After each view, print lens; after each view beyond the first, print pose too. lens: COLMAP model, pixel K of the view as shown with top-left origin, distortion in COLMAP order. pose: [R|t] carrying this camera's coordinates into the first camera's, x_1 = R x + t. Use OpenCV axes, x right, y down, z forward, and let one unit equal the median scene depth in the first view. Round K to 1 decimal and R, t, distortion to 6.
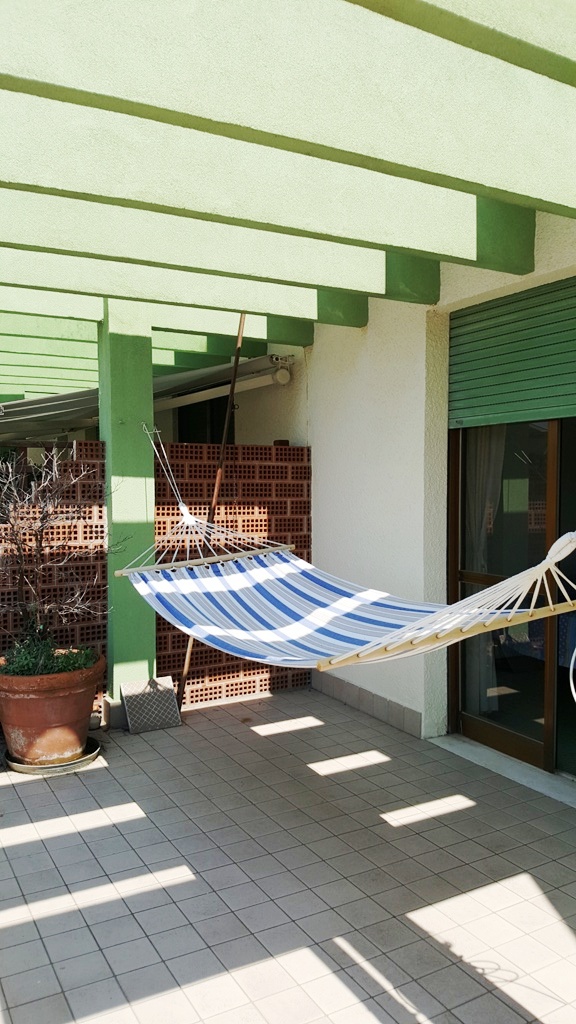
lens RADIAL K [[784.1, 0, 291.7], [0, 784.1, 522.1], [0, 0, 1]] dist [0.062555, -0.202705]
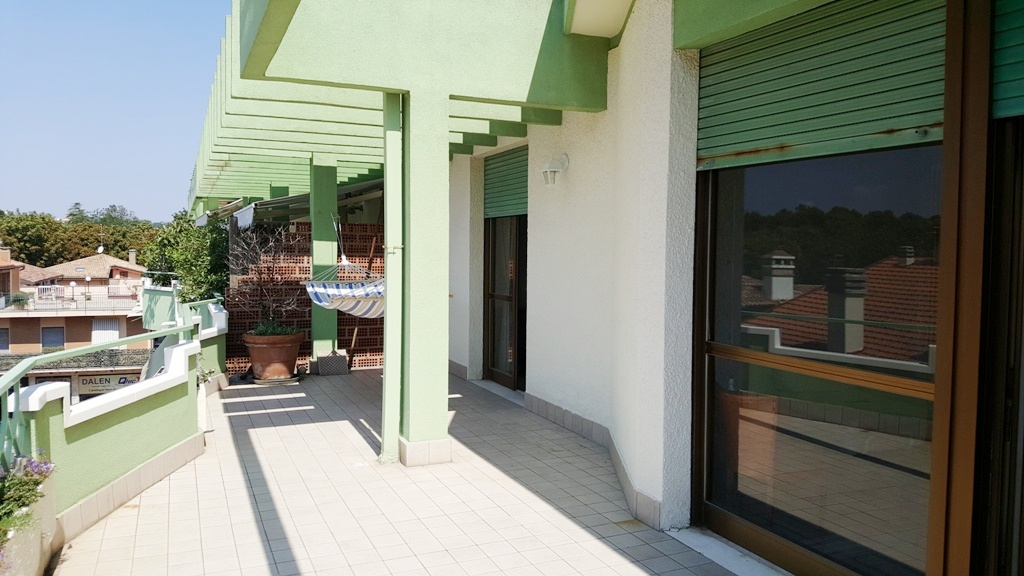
lens RADIAL K [[784.1, 0, 518.8], [0, 784.1, 283.5], [0, 0, 1]] dist [0.062555, -0.202705]
pose [[0.996112, 0.016892, -0.086466, 0.424589], [-0.017902, 0.999780, -0.010924, 0.056174], [0.086263, 0.012429, 0.996195, -0.833622]]
